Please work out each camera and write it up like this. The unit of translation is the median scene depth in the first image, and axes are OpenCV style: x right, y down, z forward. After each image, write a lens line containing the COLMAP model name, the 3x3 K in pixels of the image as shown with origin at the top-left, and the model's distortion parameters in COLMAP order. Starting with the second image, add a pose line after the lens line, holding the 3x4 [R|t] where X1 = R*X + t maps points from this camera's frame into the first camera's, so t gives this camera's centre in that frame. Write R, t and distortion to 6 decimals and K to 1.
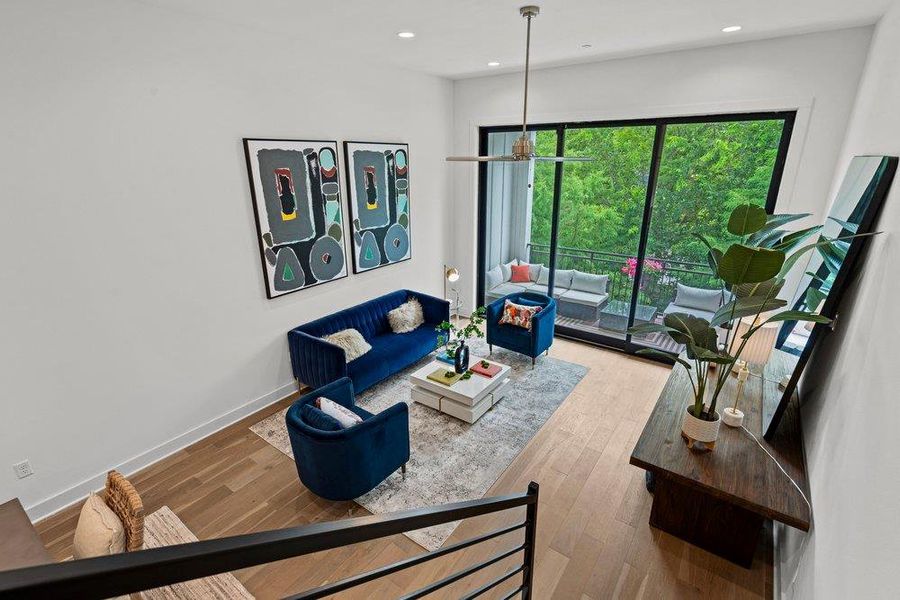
lens RADIAL K [[421.5, 0, 450.0], [0, 421.5, 300.0], [0, 0, 1]] dist [-0.001792, 0.001272]
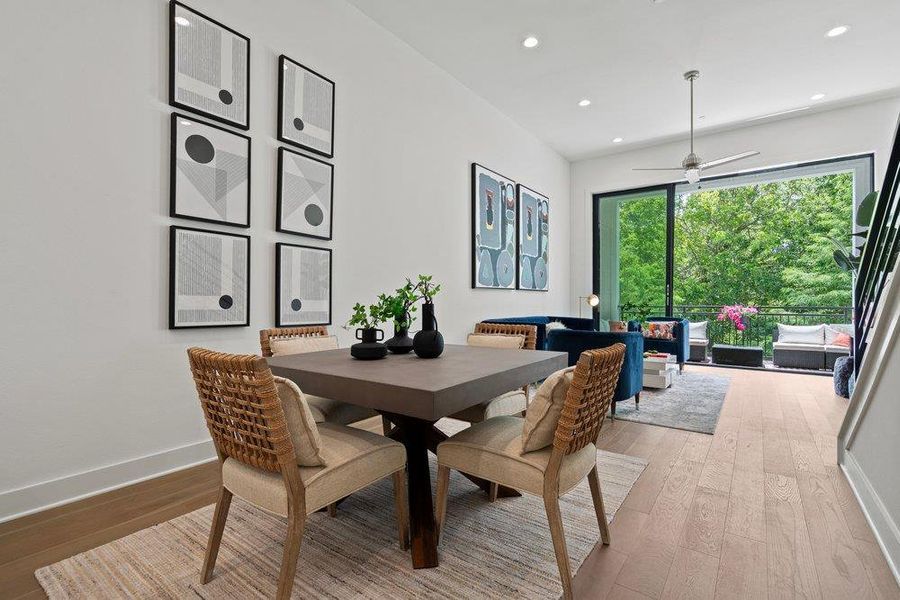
lens RADIAL K [[421.5, 0, 450.0], [0, 421.5, 300.0], [0, 0, 1]] dist [-0.001792, 0.001272]
pose [[0.999923, 0.002328, -0.012229, -0.441959], [-0.006147, 0.946574, -0.322429, 0.381803], [0.010825, 0.322480, 0.946515, -0.117220]]
